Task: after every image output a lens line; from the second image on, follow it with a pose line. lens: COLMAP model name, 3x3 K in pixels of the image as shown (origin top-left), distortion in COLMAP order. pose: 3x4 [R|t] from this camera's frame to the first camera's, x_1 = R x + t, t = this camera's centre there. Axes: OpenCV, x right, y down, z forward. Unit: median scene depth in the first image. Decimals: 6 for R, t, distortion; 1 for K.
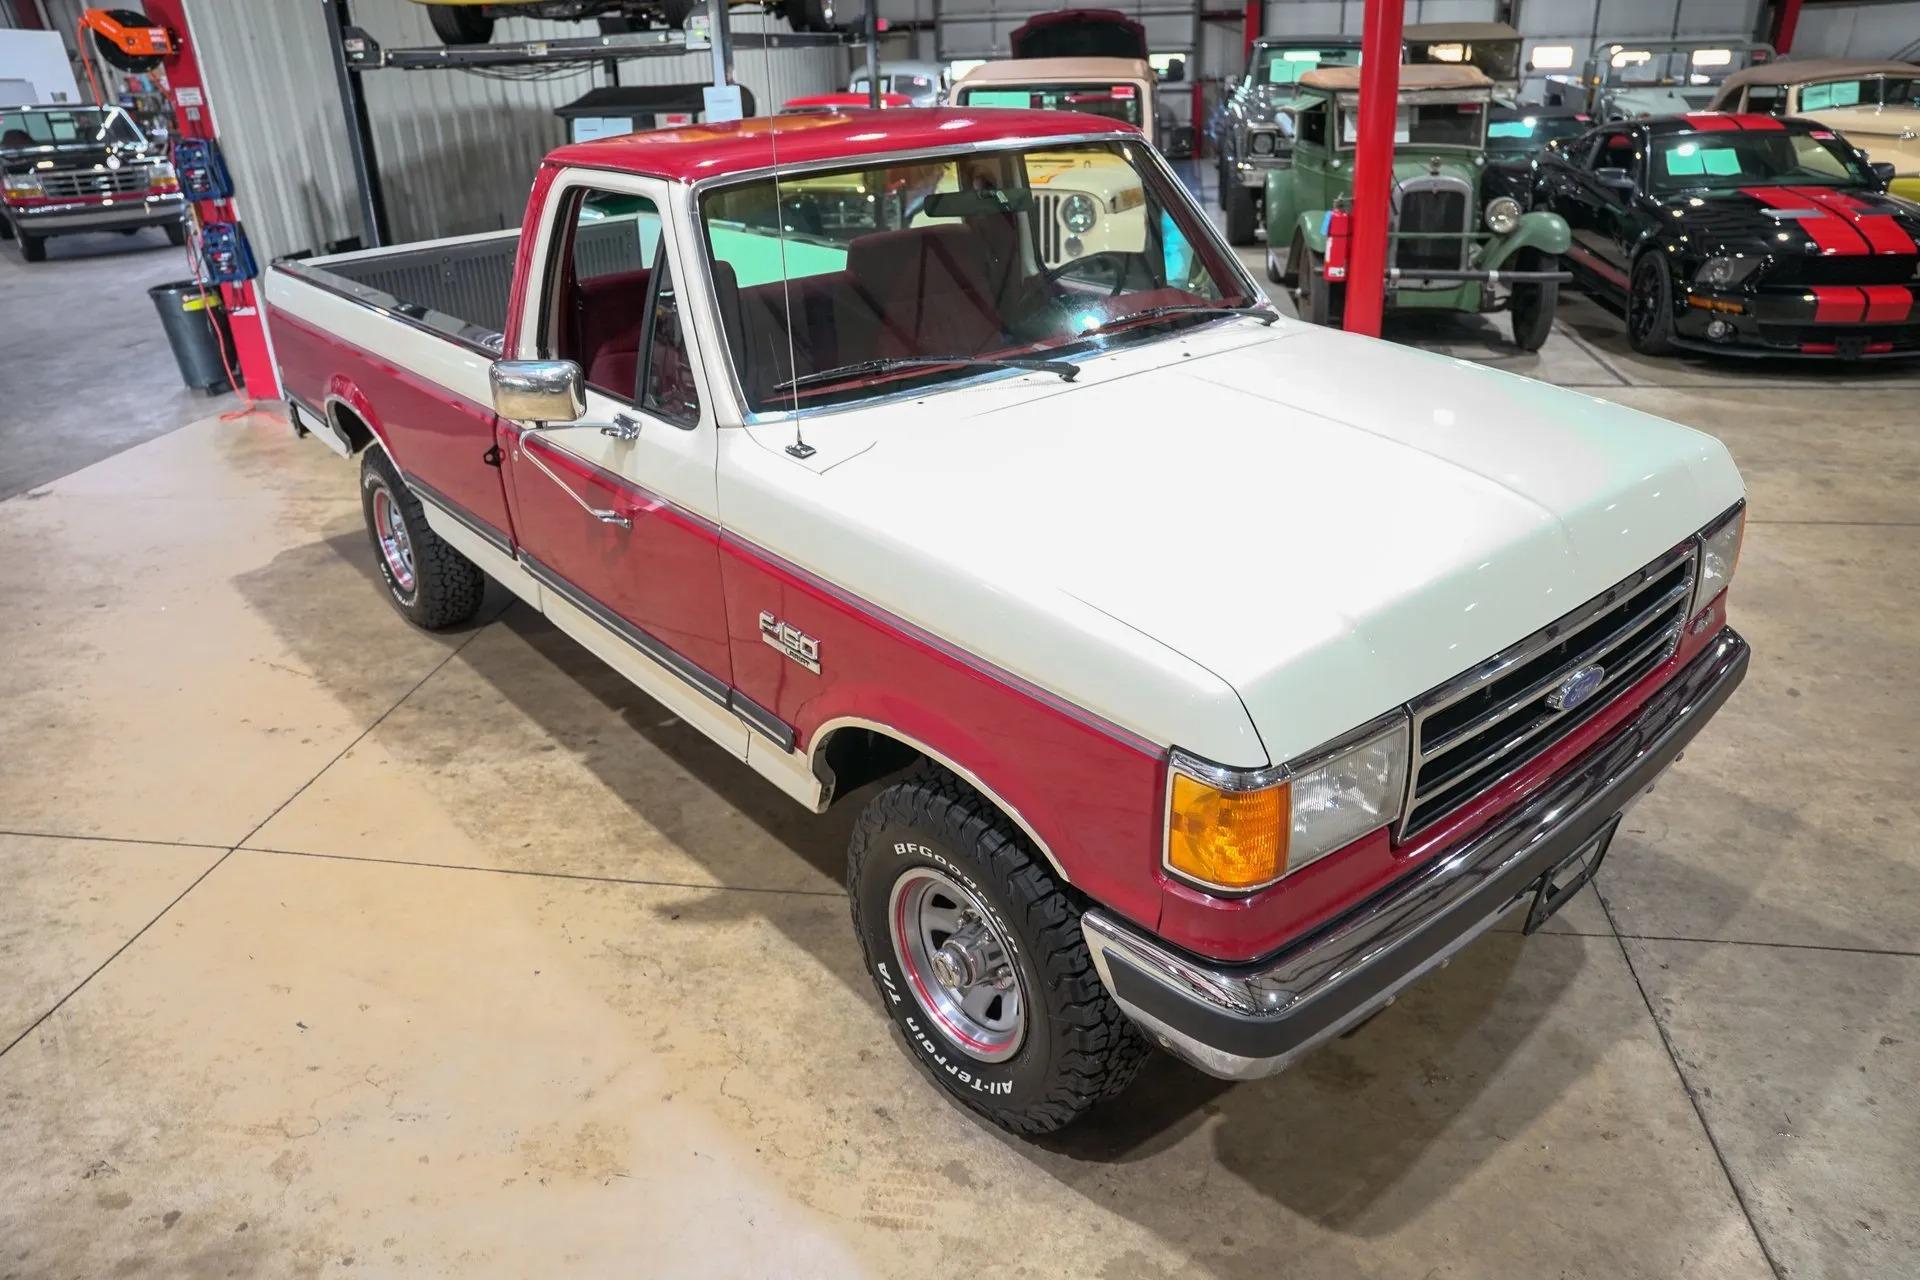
lens RADIAL K [[1303.3, 0, 970.8], [0, 1303.3, 634.1], [0, 0, 1]] dist [-0.131618, 0.094078]
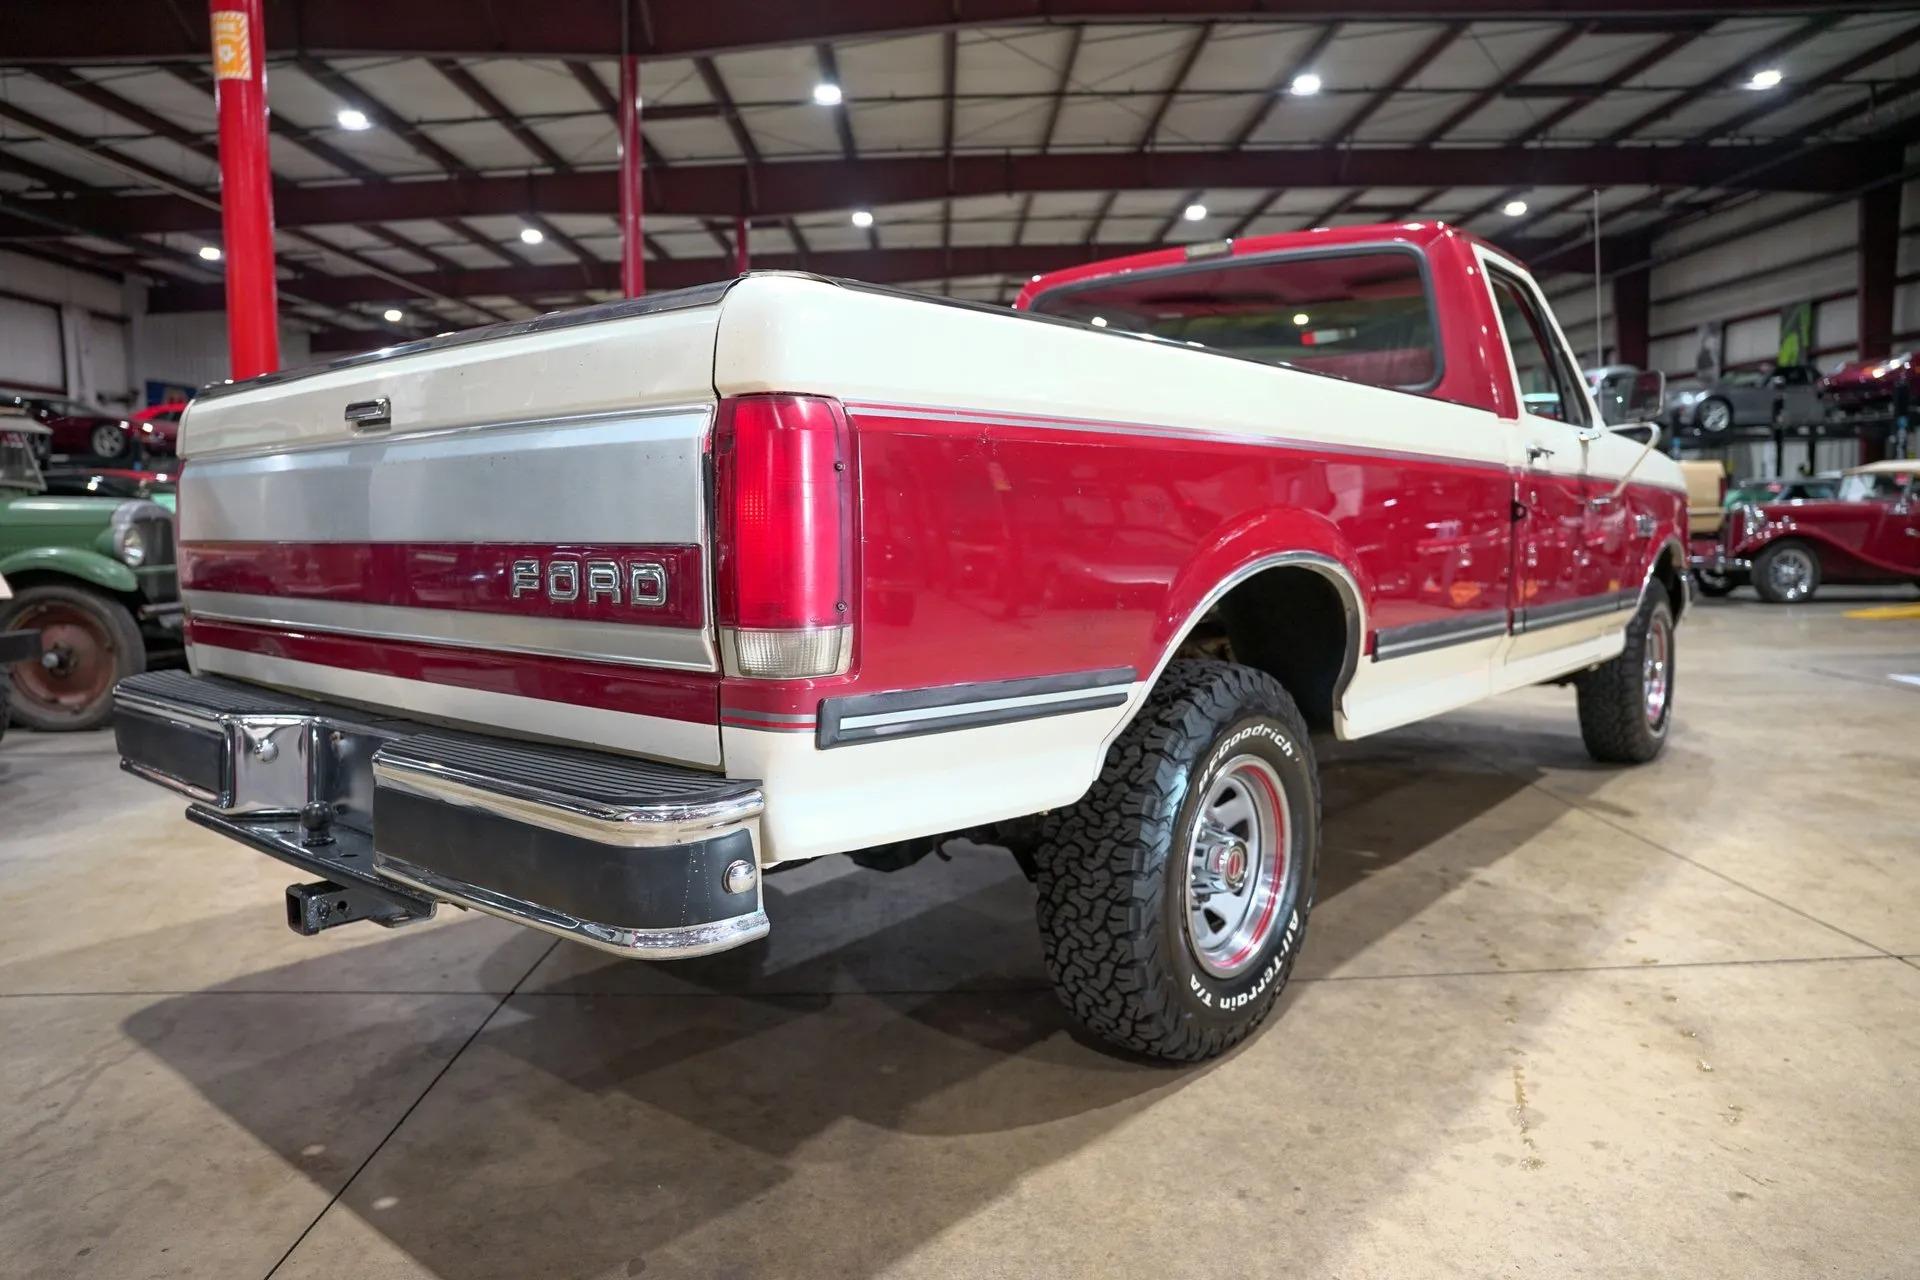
lens RADIAL K [[1303.3, 0, 960.0], [0, 1303.3, 621.9], [0, 0, 1]] dist [-0.131618, 0.094078]
pose [[-0.155368, -0.048115, 0.986684, -1.452579], [0.431190, 0.895338, 0.111558, -0.406074], [-0.888783, 0.442781, -0.118360, 1.769891]]
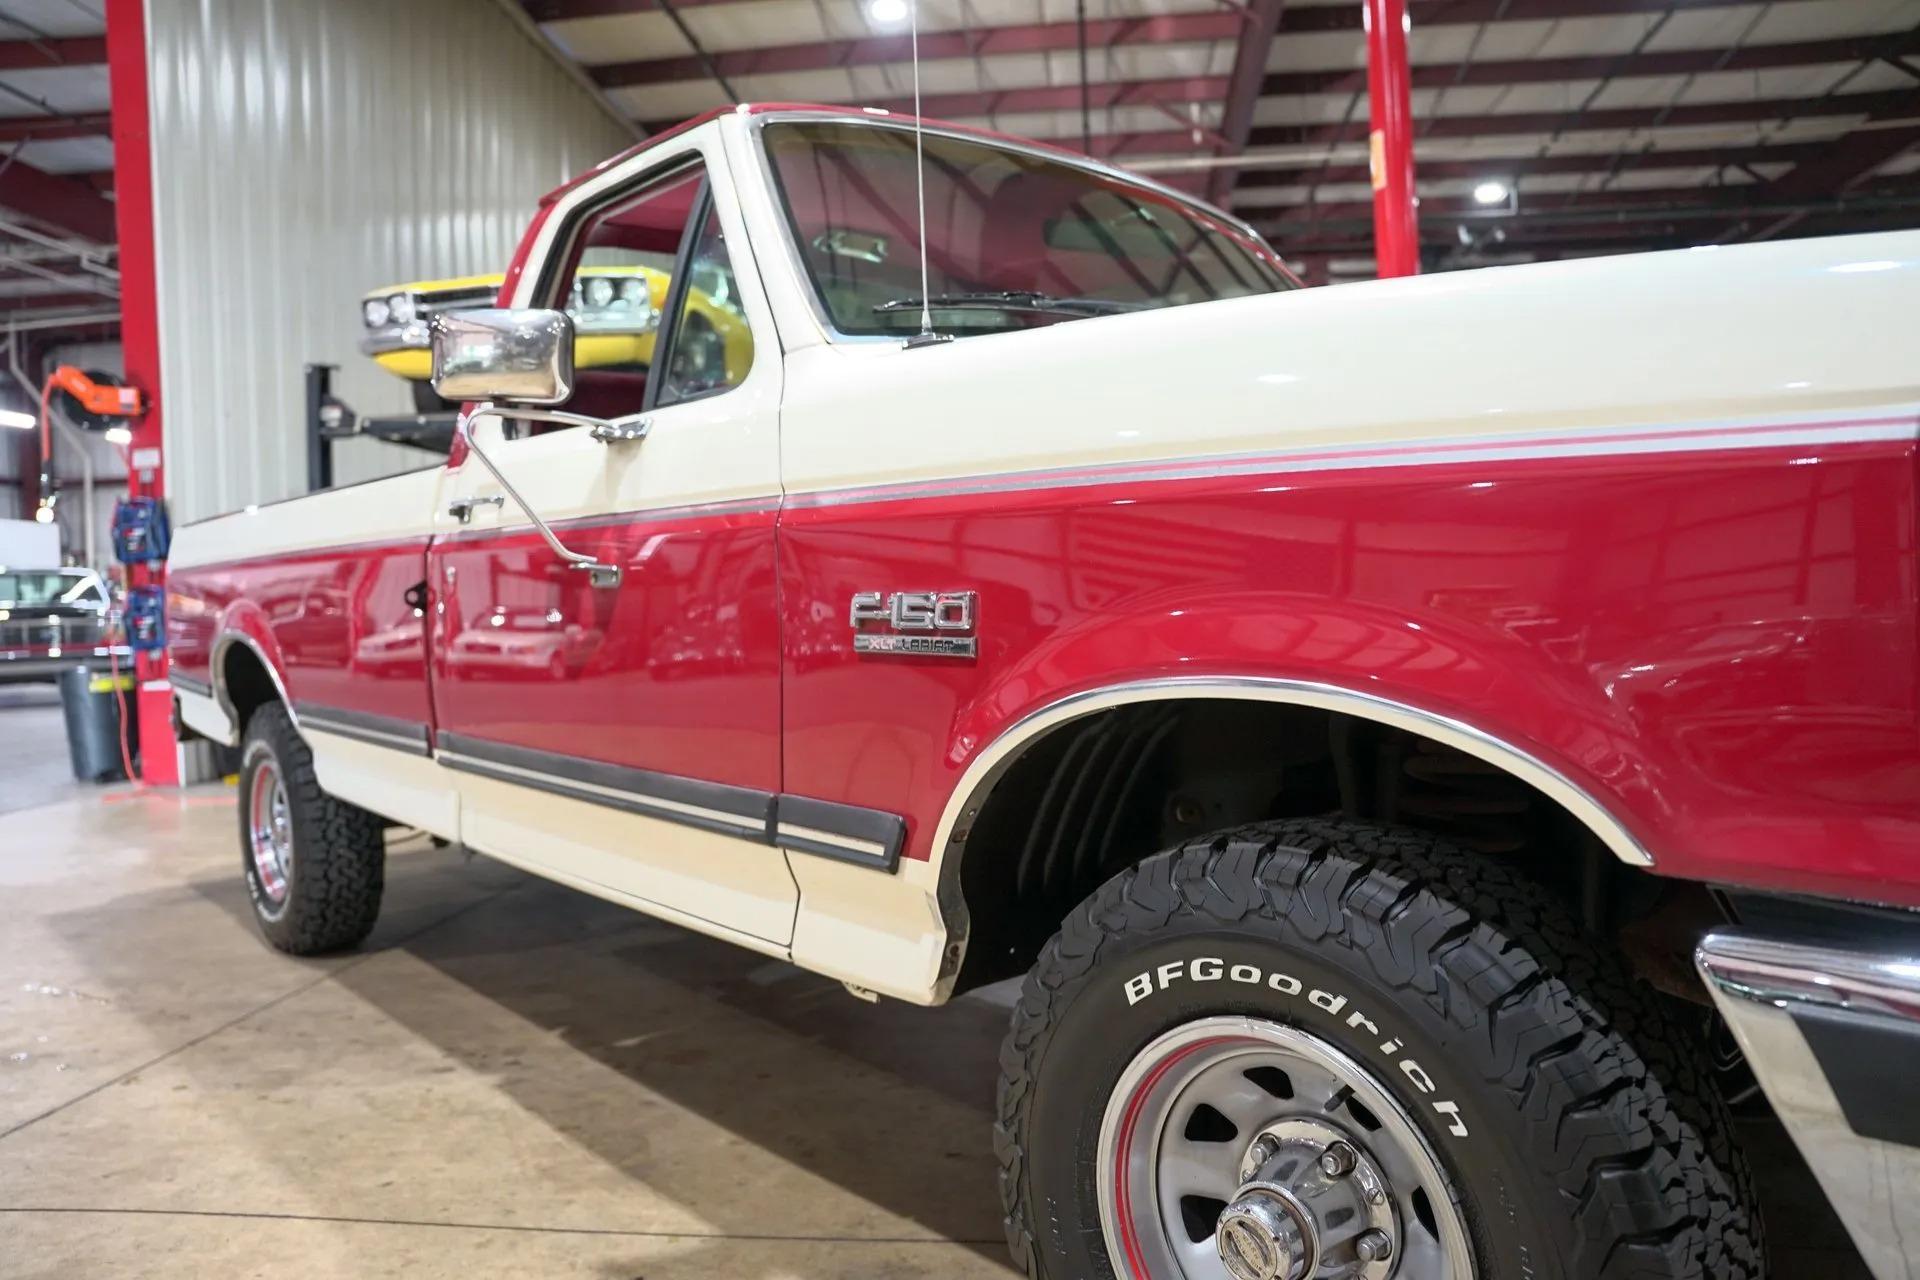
lens RADIAL K [[1303.3, 0, 970.4], [0, 1303.3, 633.8], [0, 0, 1]] dist [-0.131618, 0.094078]
pose [[0.999084, 0.000115, 0.042782, -0.115294], [0.016861, 0.918001, -0.396220, 0.193472], [-0.039320, 0.396579, 0.917158, 0.407892]]
